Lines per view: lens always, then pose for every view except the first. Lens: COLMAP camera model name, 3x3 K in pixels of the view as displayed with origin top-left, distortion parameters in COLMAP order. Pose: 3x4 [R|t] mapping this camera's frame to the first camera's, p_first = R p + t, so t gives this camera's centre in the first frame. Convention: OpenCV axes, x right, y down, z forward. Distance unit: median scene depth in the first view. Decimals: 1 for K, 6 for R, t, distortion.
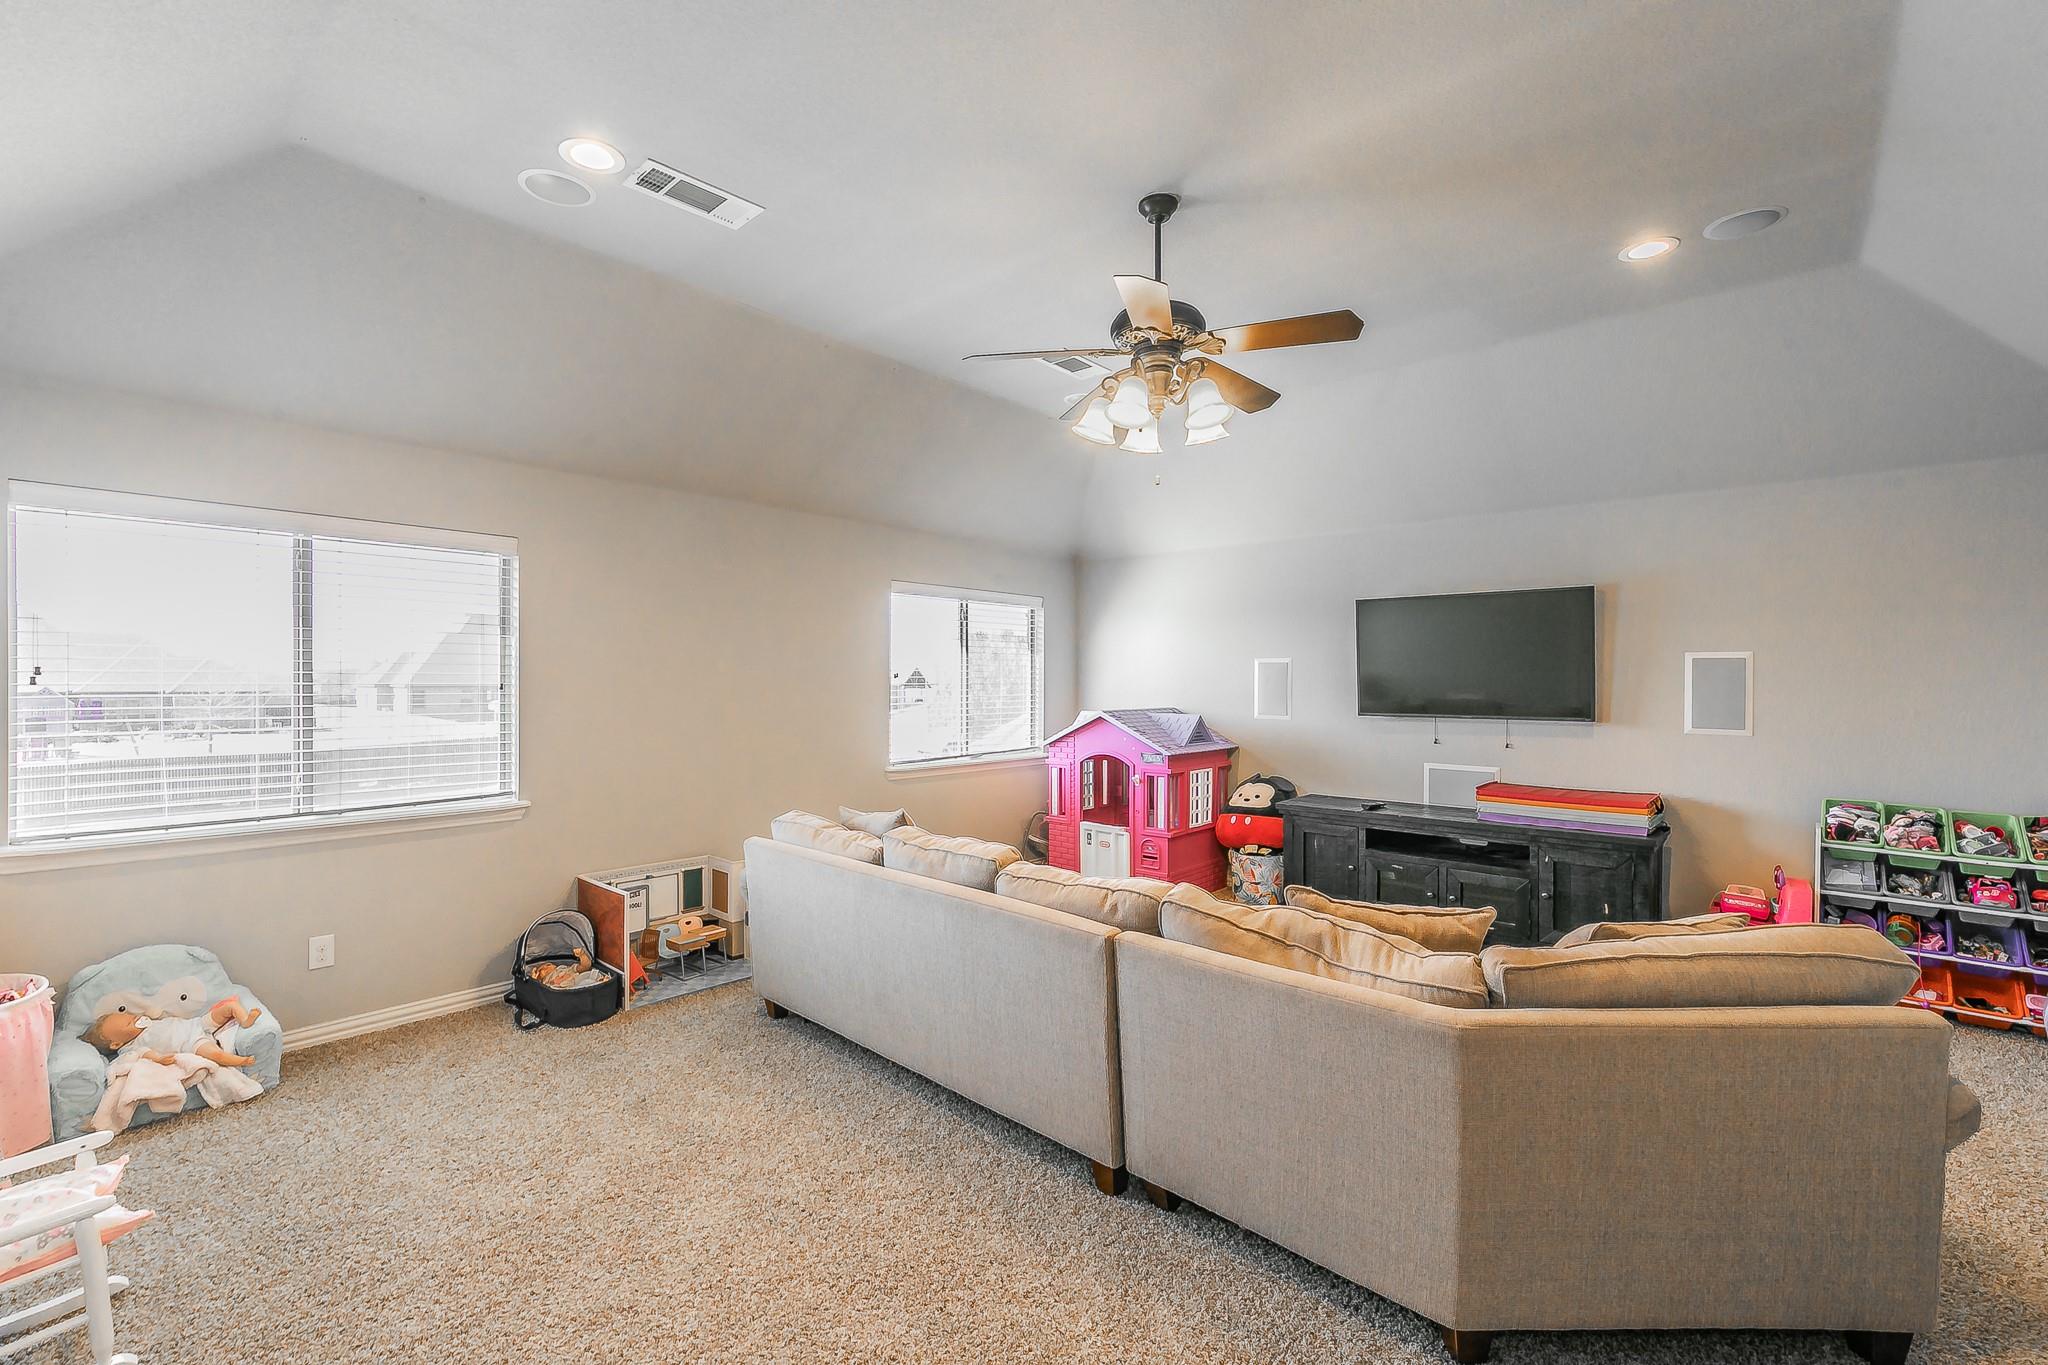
lens RADIAL K [[887.7, 0, 1026.9], [0, 887.7, 683.0], [0, 0, 1]] dist [-0.000644, 0.000759]
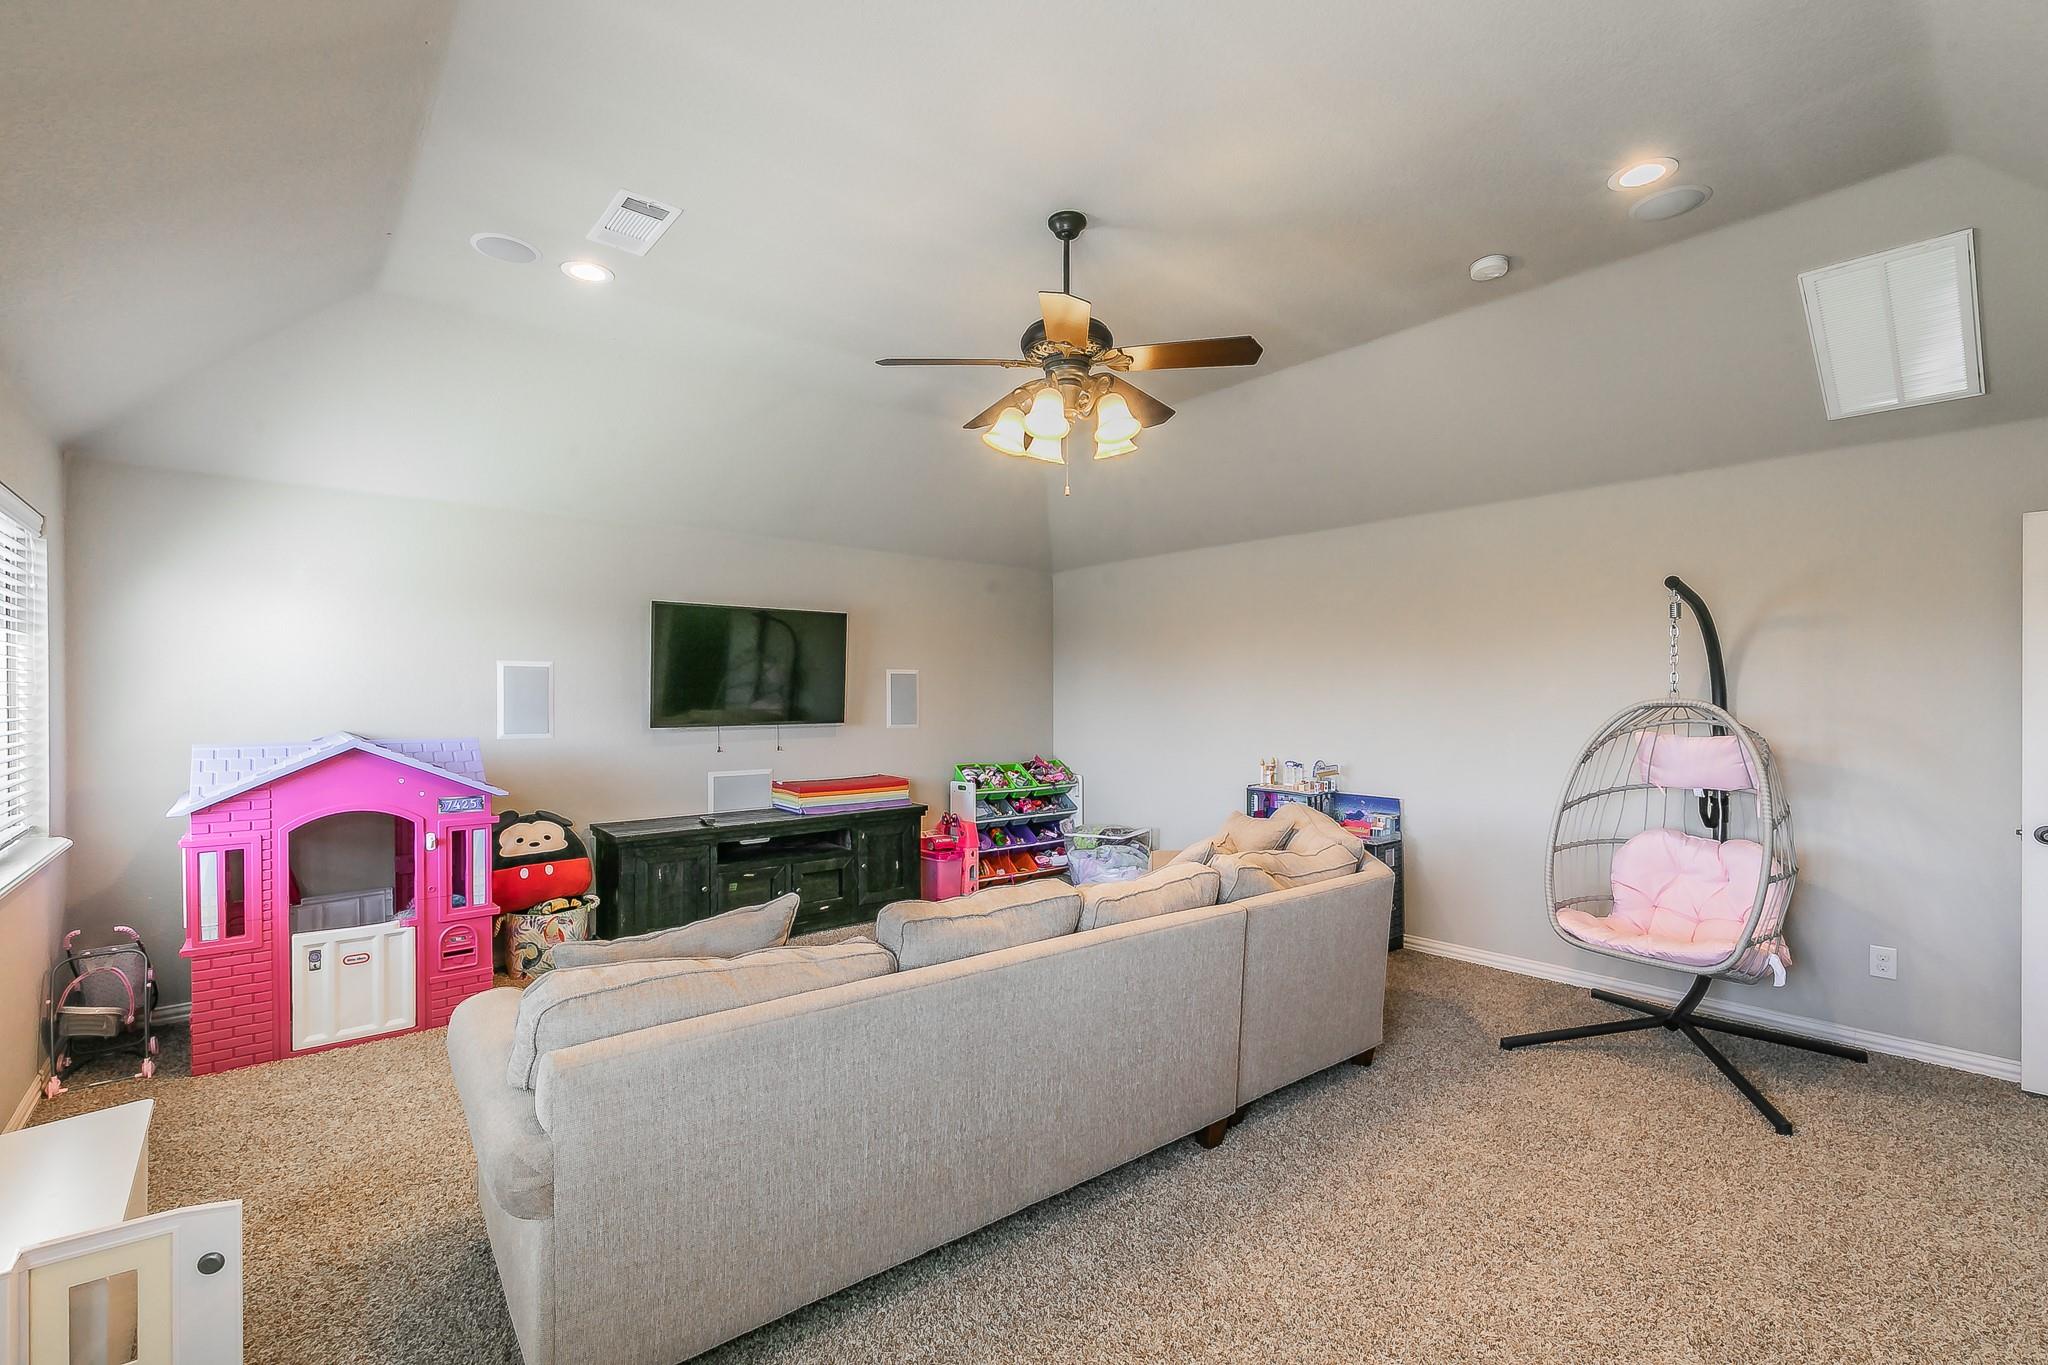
lens RADIAL K [[887.7, 0, 1027.5], [0, 887.7, 683.9], [0, 0, 1]] dist [-0.000644, 0.000759]
pose [[0.149648, 0.008682, 0.988701, -0.464947], [0.005333, 0.999940, -0.009587, 0.002037], [-0.988725, 0.006707, 0.149593, 0.474497]]
